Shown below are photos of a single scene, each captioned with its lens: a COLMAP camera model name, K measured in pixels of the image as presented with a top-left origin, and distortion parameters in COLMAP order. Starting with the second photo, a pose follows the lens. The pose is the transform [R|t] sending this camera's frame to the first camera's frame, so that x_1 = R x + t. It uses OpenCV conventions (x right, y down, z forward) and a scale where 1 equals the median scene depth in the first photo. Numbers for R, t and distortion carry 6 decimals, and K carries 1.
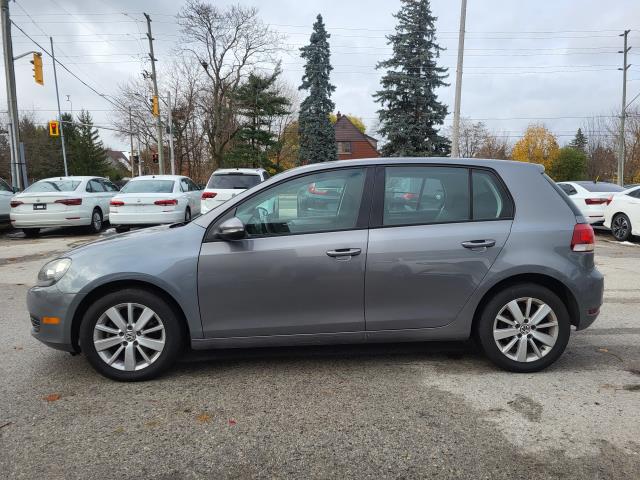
lens RADIAL K [[498.6, 0, 320.0], [0, 498.6, 240.0], [0, 0, 1]] dist [0.034386, -0.004229]
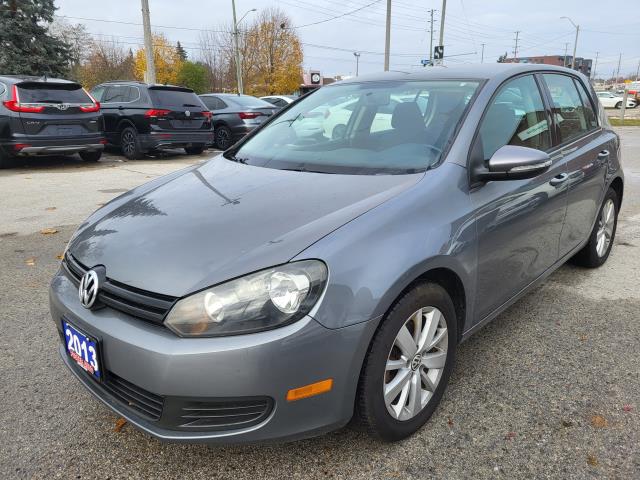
lens RADIAL K [[498.6, 0, 320.0], [0, 498.6, 240.0], [0, 0, 1]] dist [0.034386, -0.004229]
pose [[0.705428, -0.197640, 0.680668, -0.222227], [0.082781, 0.976738, 0.197816, -0.020990], [-0.703931, -0.083199, 0.705379, 0.176878]]
